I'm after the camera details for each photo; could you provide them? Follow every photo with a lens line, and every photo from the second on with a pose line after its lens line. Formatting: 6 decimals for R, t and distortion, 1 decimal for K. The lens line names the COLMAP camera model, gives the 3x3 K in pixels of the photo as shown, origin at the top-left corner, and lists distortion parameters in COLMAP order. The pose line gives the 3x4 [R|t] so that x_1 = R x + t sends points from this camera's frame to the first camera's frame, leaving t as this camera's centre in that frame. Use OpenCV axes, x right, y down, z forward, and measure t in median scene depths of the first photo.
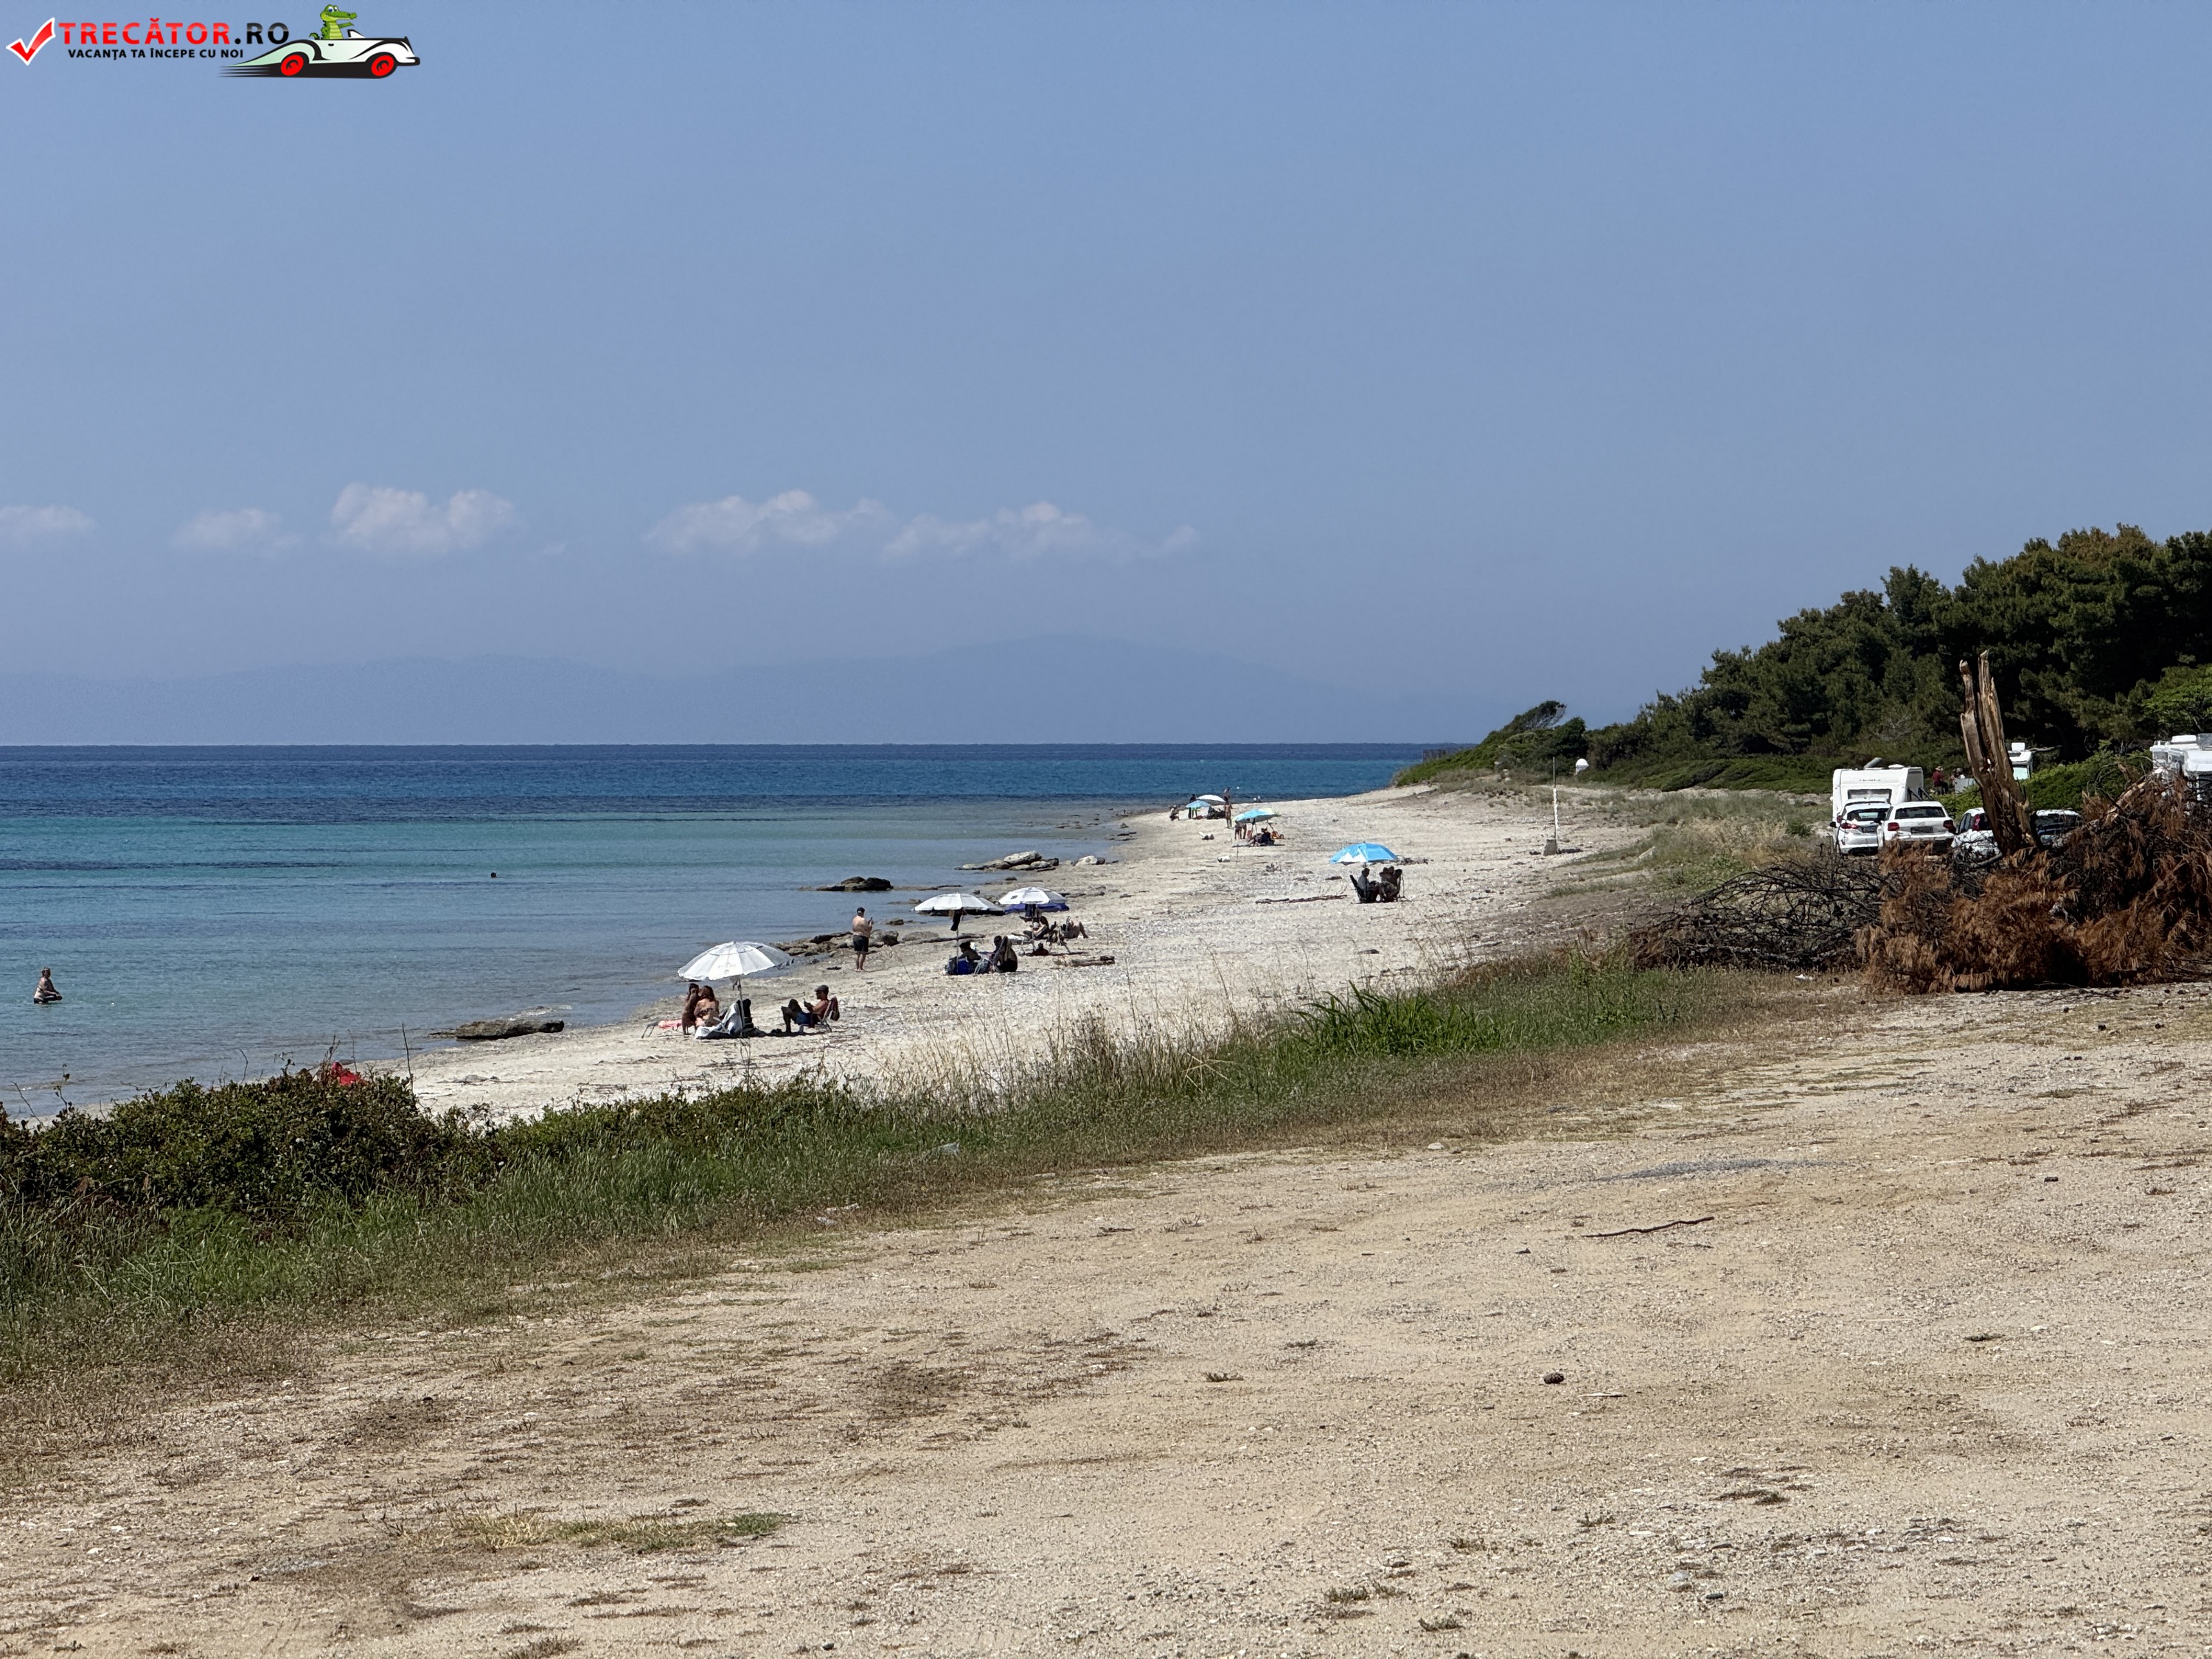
lens RADIAL K [[7996.9, 0, 1106.5], [0, 7996.9, 828.6], [0, 0, 1]] dist [0.271937, 0.000000]
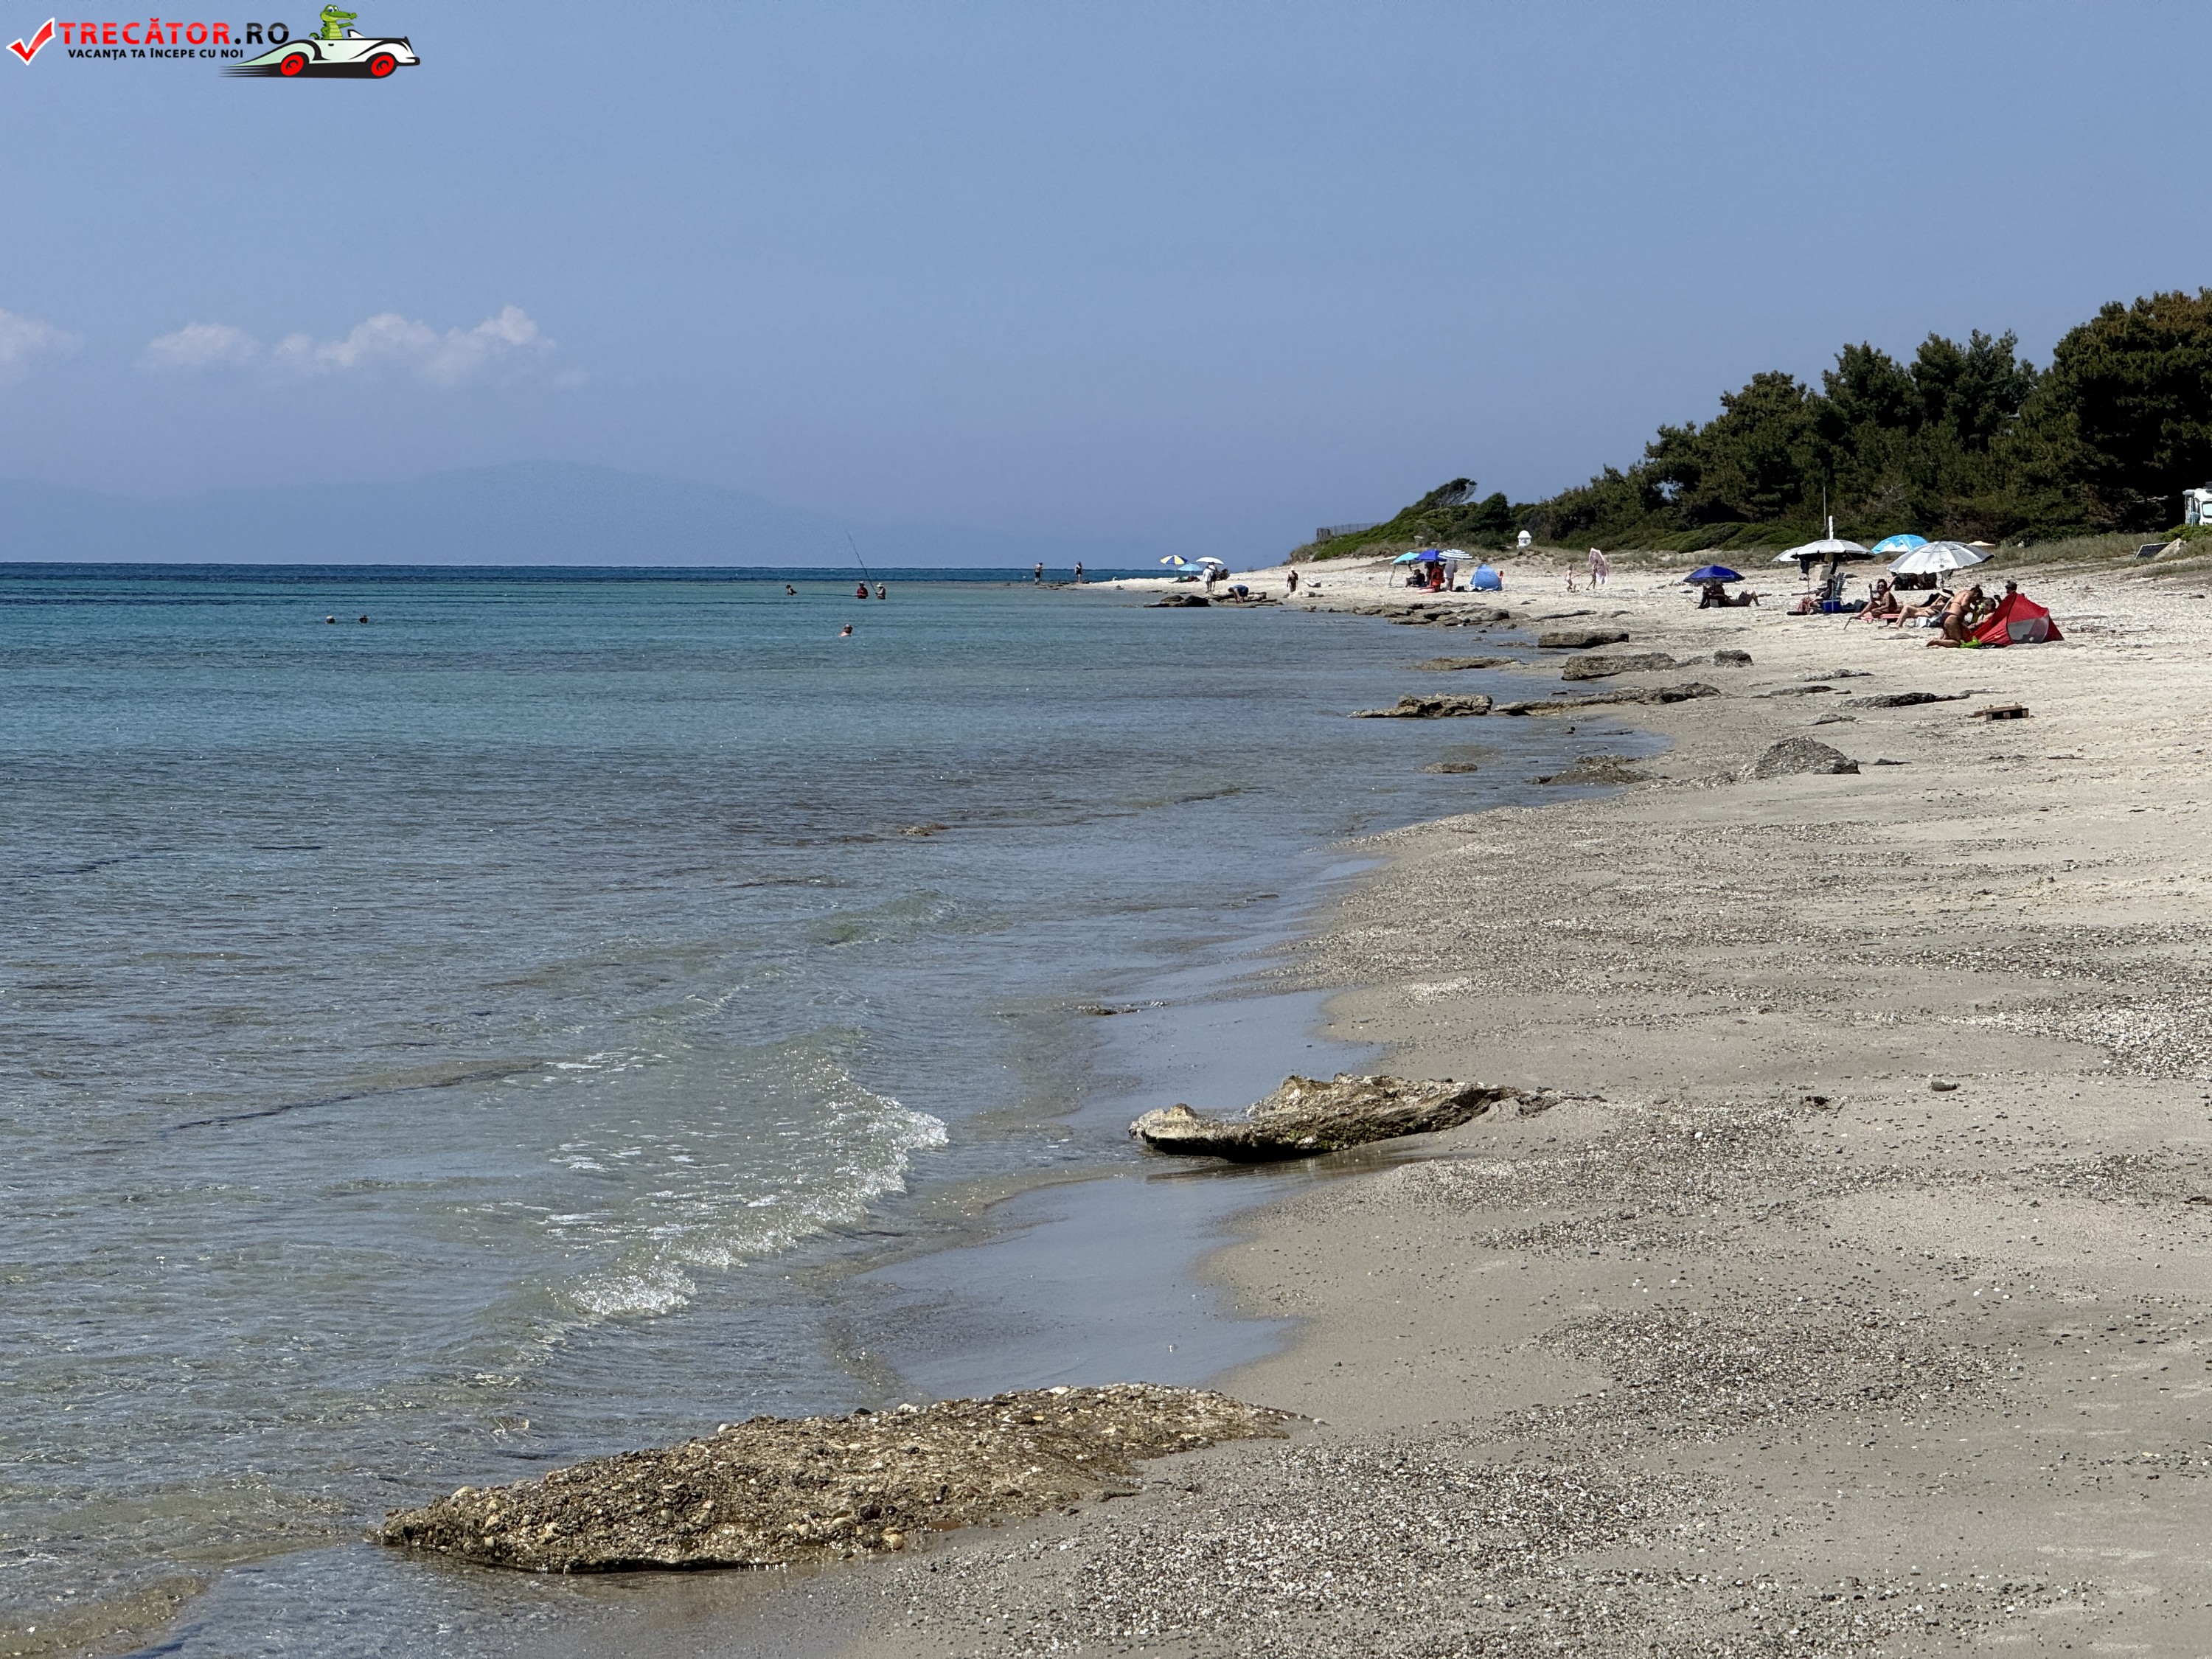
lens RADIAL K [[7996.9, 0, 1094.1], [0, 7996.9, 825.2], [0, 0, 1]] dist [0.271937, 0.000000]
pose [[0.998001, 0.004983, 0.063000, -0.065530], [-0.006307, 0.999763, 0.020822, 0.008728], [-0.062881, -0.021177, 0.997796, -0.028096]]
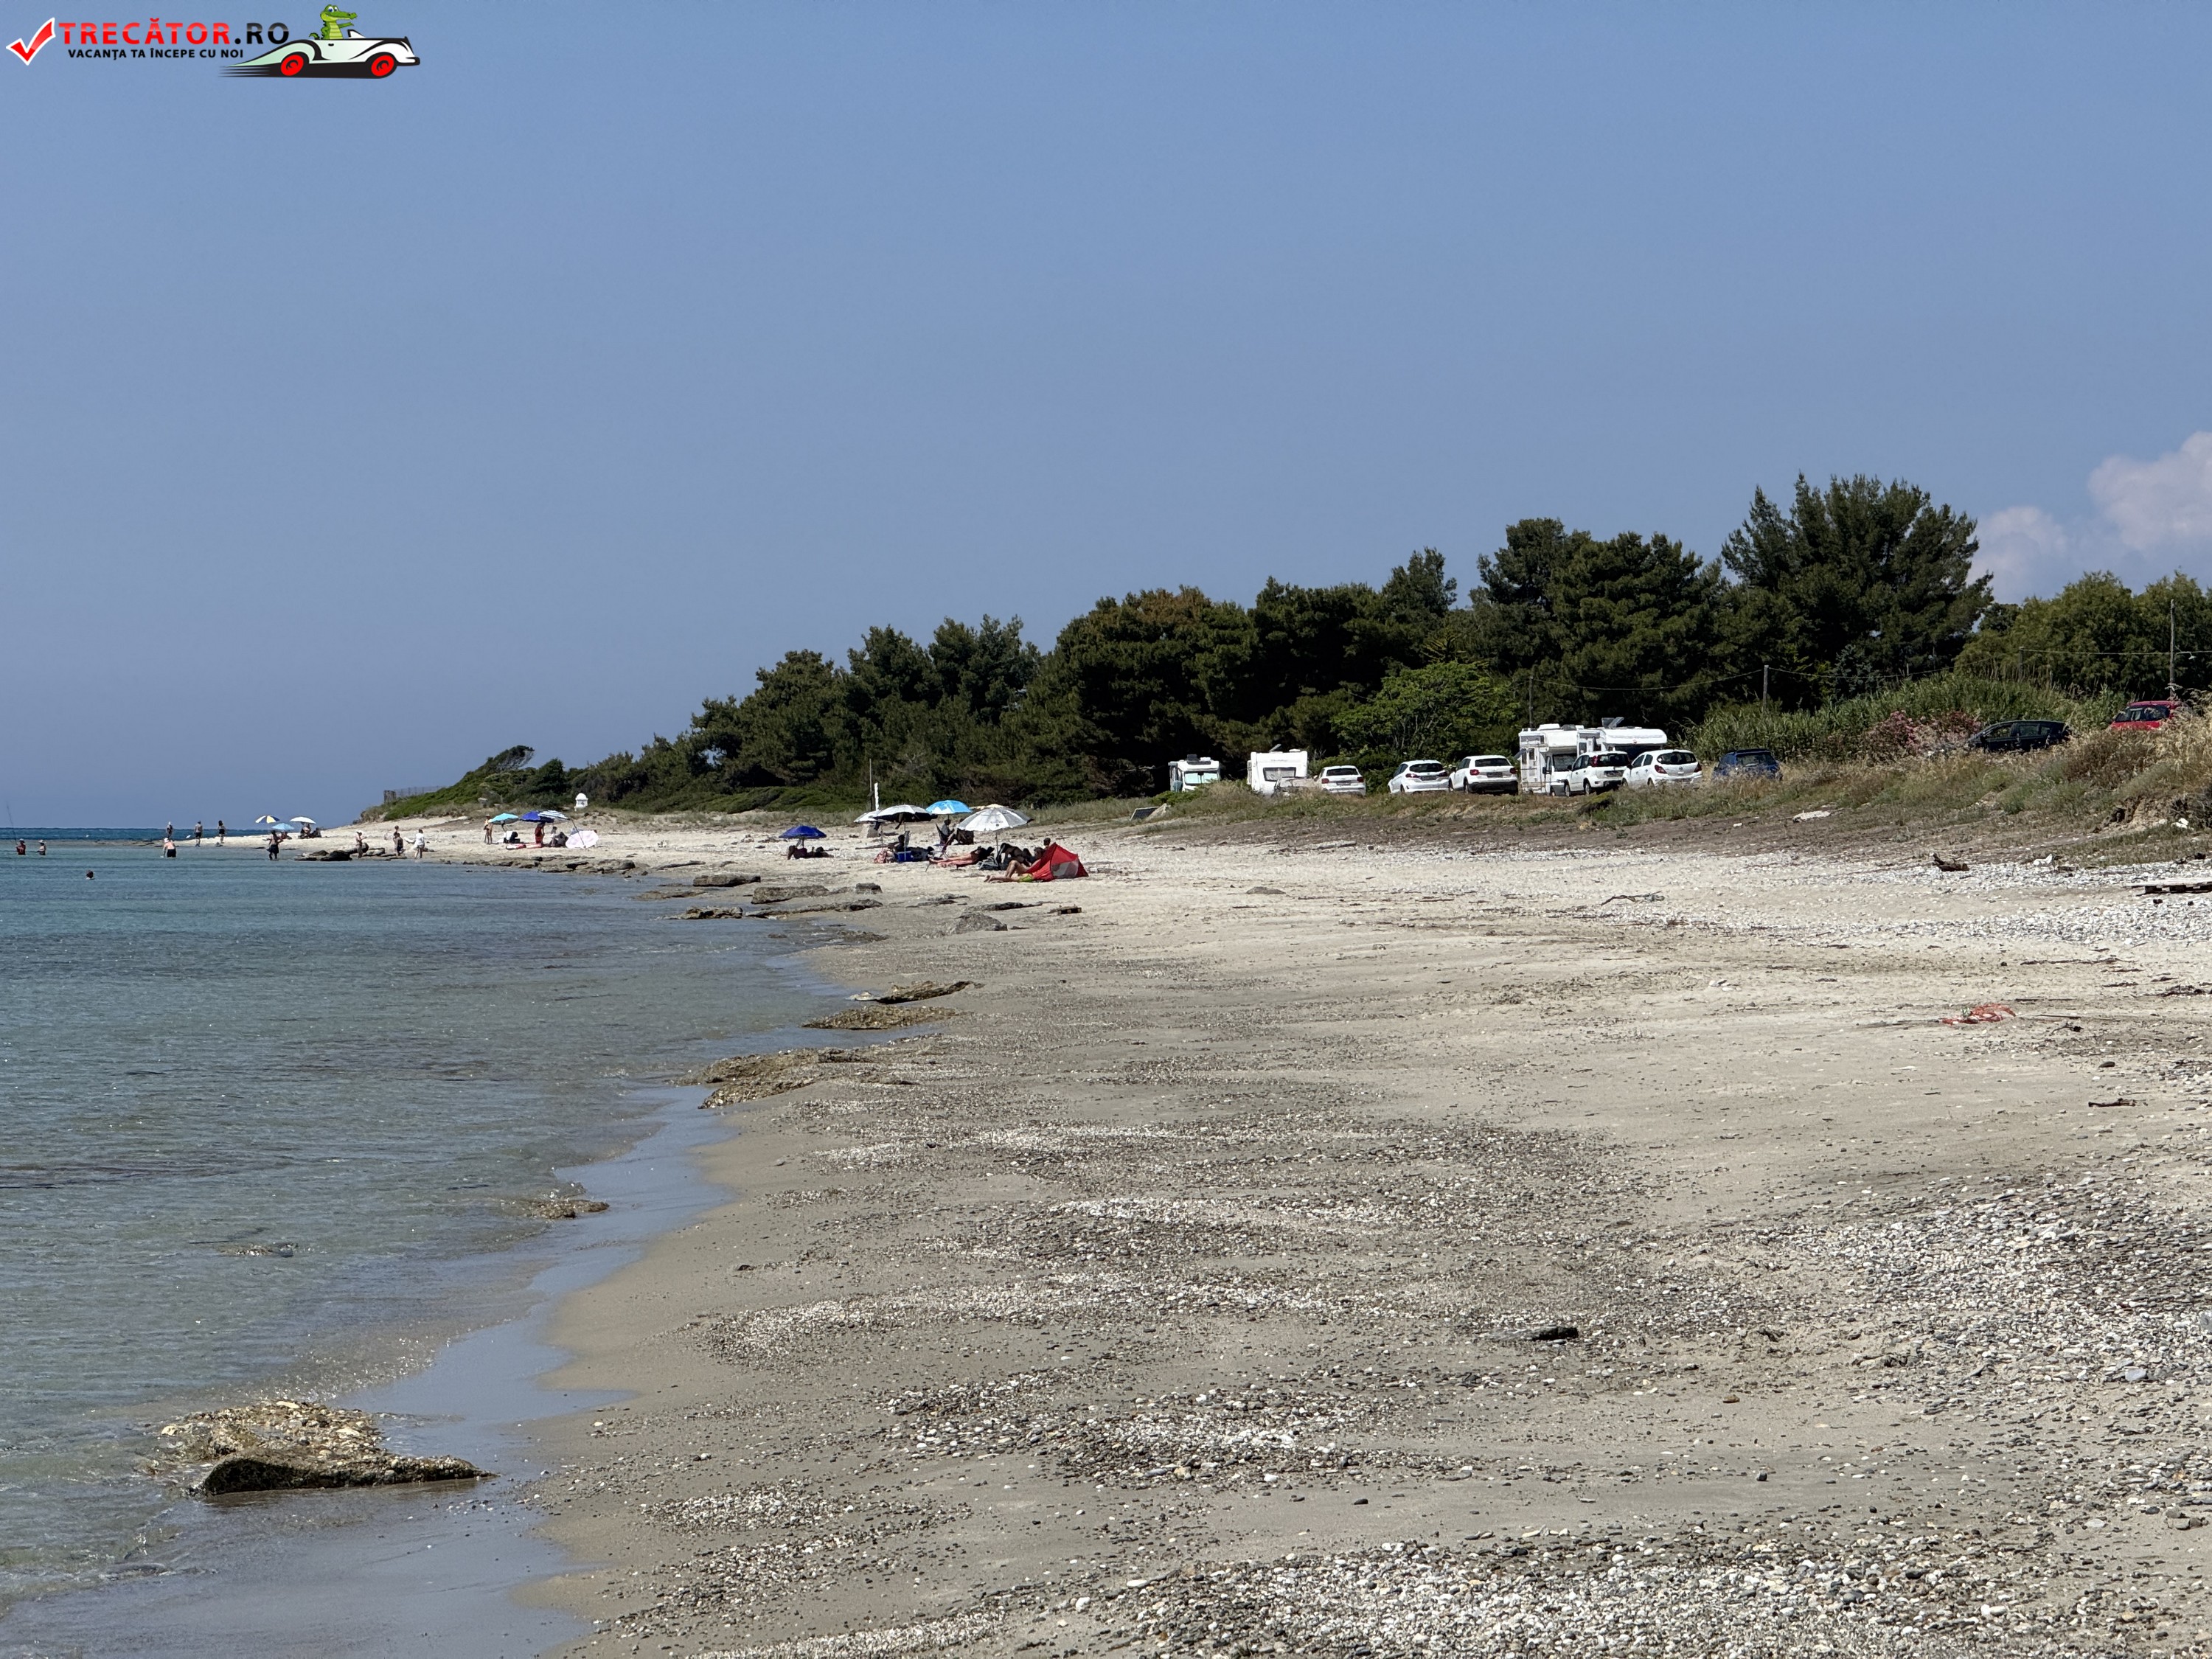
lens RADIAL K [[7996.9, 0, 1106.8], [0, 7996.9, 829.6], [0, 0, 1]] dist [0.271937, 0.000000]
pose [[0.982075, 0.005482, 0.188413, -0.088276], [-0.003368, 0.999928, -0.011540, 0.010083], [-0.188462, 0.010699, 0.982022, -0.142260]]
